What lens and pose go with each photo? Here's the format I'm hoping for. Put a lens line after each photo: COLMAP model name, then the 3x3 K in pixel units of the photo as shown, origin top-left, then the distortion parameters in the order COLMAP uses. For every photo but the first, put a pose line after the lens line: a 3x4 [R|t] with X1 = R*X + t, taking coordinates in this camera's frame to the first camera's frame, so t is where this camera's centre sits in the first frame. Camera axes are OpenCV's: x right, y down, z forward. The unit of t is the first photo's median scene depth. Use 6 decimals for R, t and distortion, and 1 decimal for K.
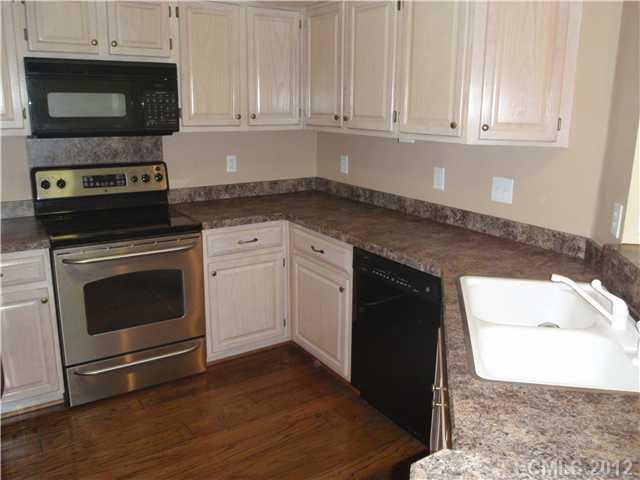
lens RADIAL K [[553.1, 0, 320.0], [0, 553.1, 240.0], [0, 0, 1]] dist [0.000336, 0.001807]
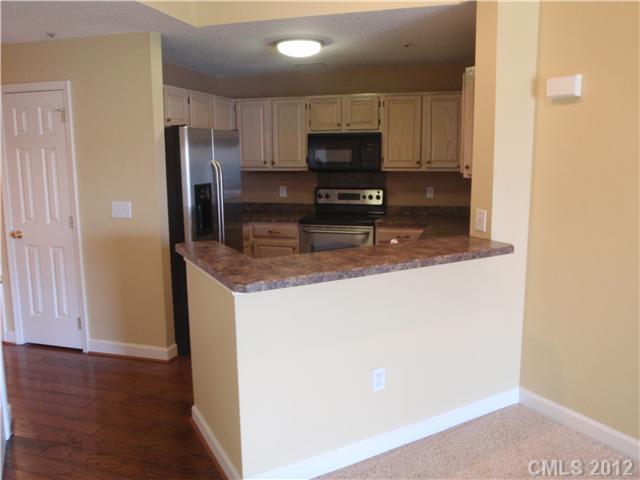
lens RADIAL K [[562.7, 0, 320.0], [0, 562.7, 240.0], [0, 0, 1]] dist [-0.004094, -0.003227]
pose [[0.652260, 0.101642, -0.751149, 0.968628], [-0.172843, 0.984806, -0.016829, 0.082134], [0.738026, 0.140807, 0.659918, -0.275515]]
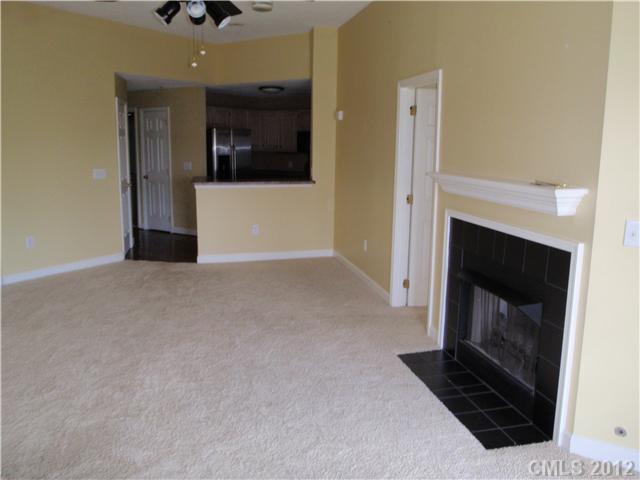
lens RADIAL K [[553.1, 0, 320.0], [0, 553.1, 240.0], [0, 0, 1]] dist [0.000336, 0.001807]
pose [[0.418398, 0.151619, -0.895519, 2.583472], [-0.231784, 0.971147, 0.056132, 0.122545], [0.878191, 0.184081, 0.441469, -0.344843]]
